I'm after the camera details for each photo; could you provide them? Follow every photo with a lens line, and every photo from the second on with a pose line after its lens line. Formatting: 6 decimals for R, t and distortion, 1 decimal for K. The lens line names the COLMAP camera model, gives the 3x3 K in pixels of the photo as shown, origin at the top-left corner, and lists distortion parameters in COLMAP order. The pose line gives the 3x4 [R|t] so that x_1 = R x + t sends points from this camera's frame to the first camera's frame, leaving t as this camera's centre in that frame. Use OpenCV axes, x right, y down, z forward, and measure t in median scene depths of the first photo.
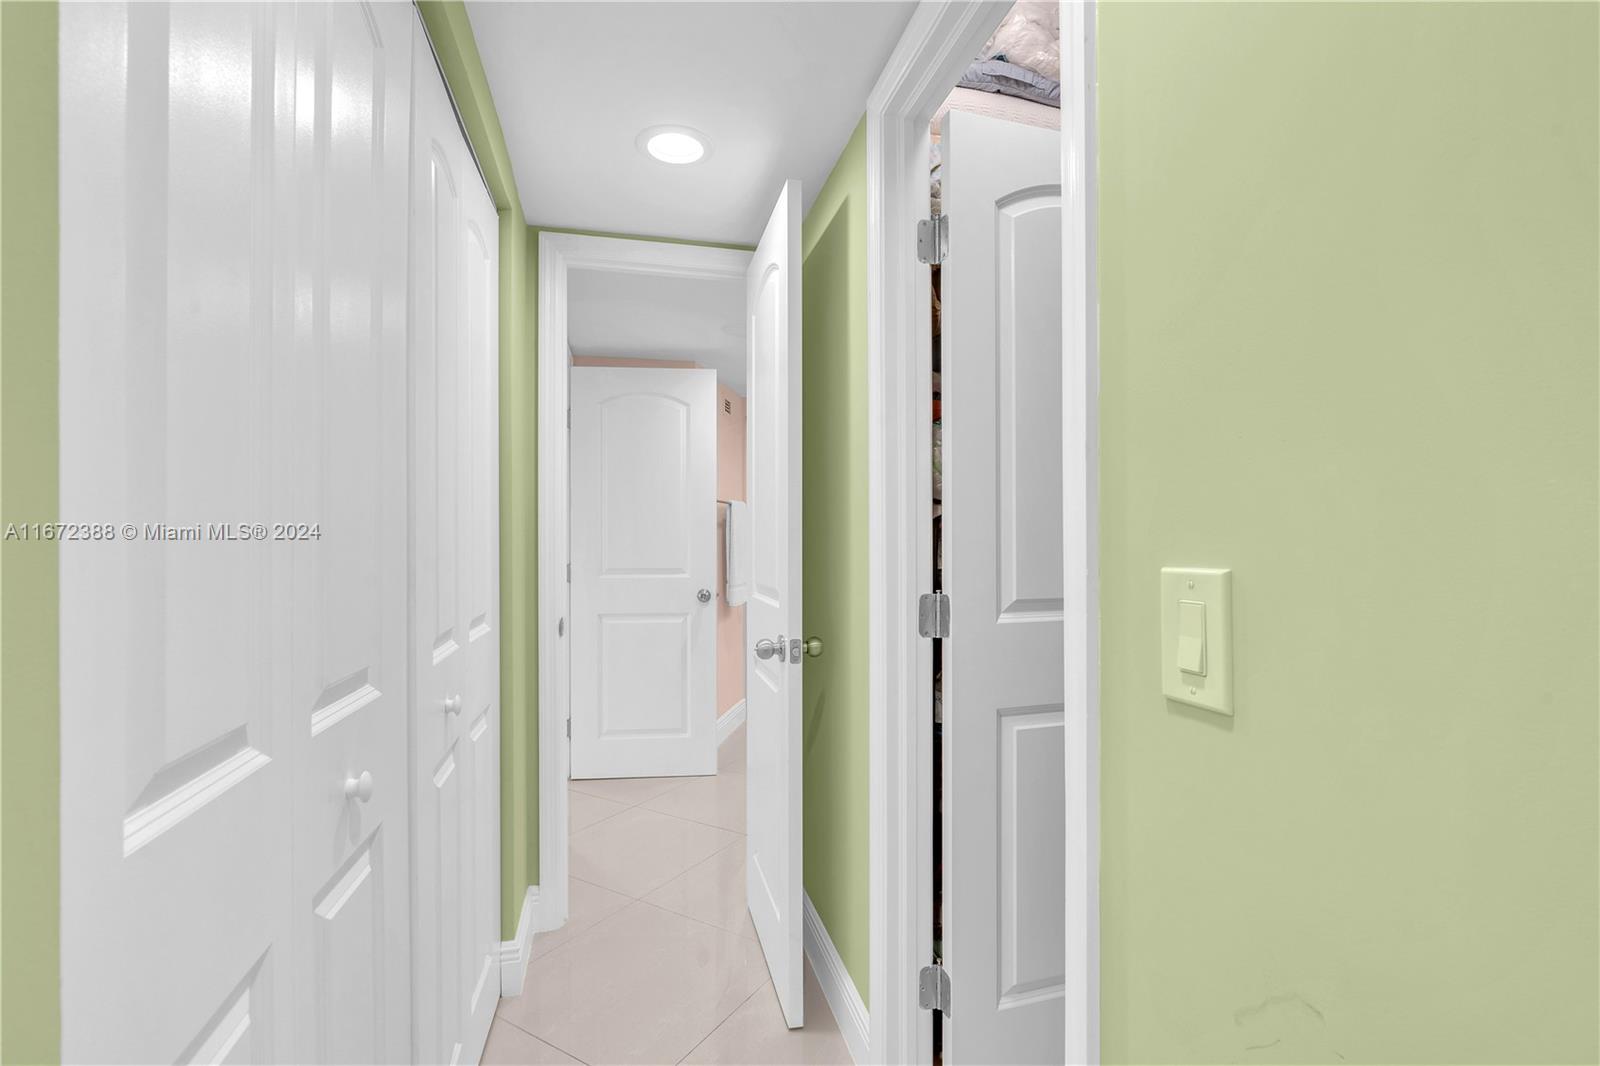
lens RADIAL K [[729.3, 0, 811.6], [0, 729.3, 528.7], [0, 0, 1]] dist [0.000107, 0.000662]
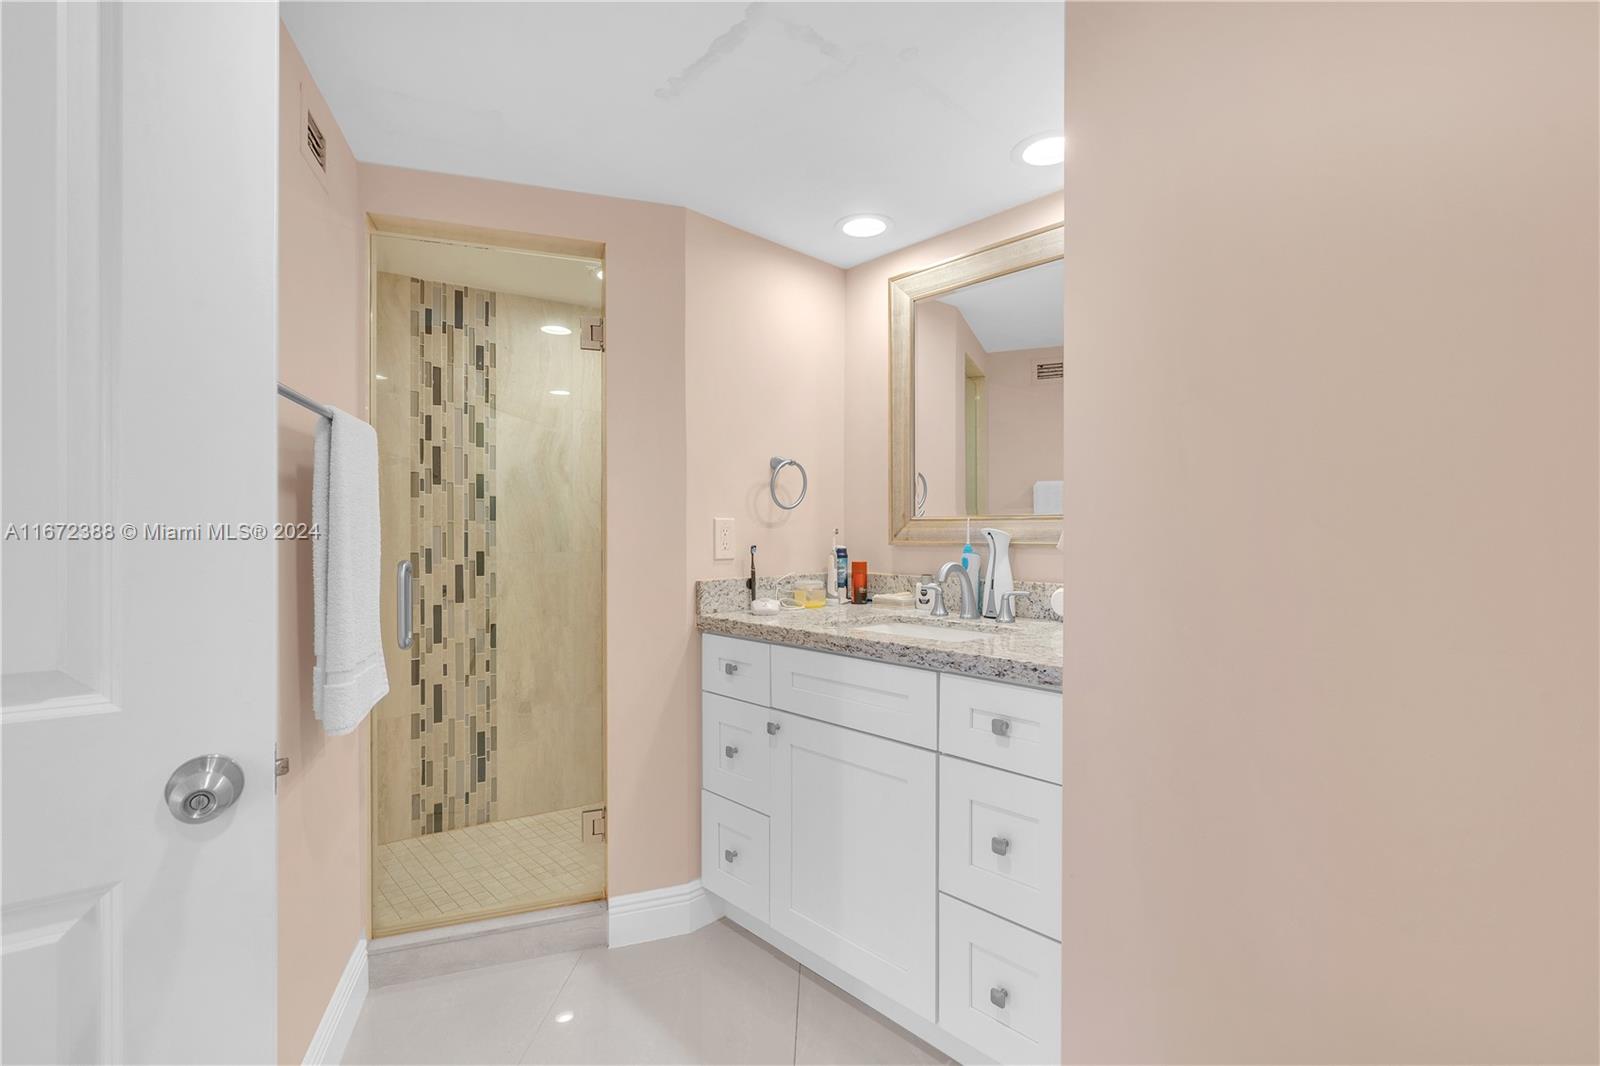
lens RADIAL K [[729.3, 0, 811.6], [0, 729.3, 528.7], [0, 0, 1]] dist [0.000107, 0.000662]
pose [[0.875327, 0.000863, 0.483531, -0.092976], [-0.002258, 0.999995, 0.002303, 0.013973], [-0.483527, -0.003108, 0.875324, 0.709486]]
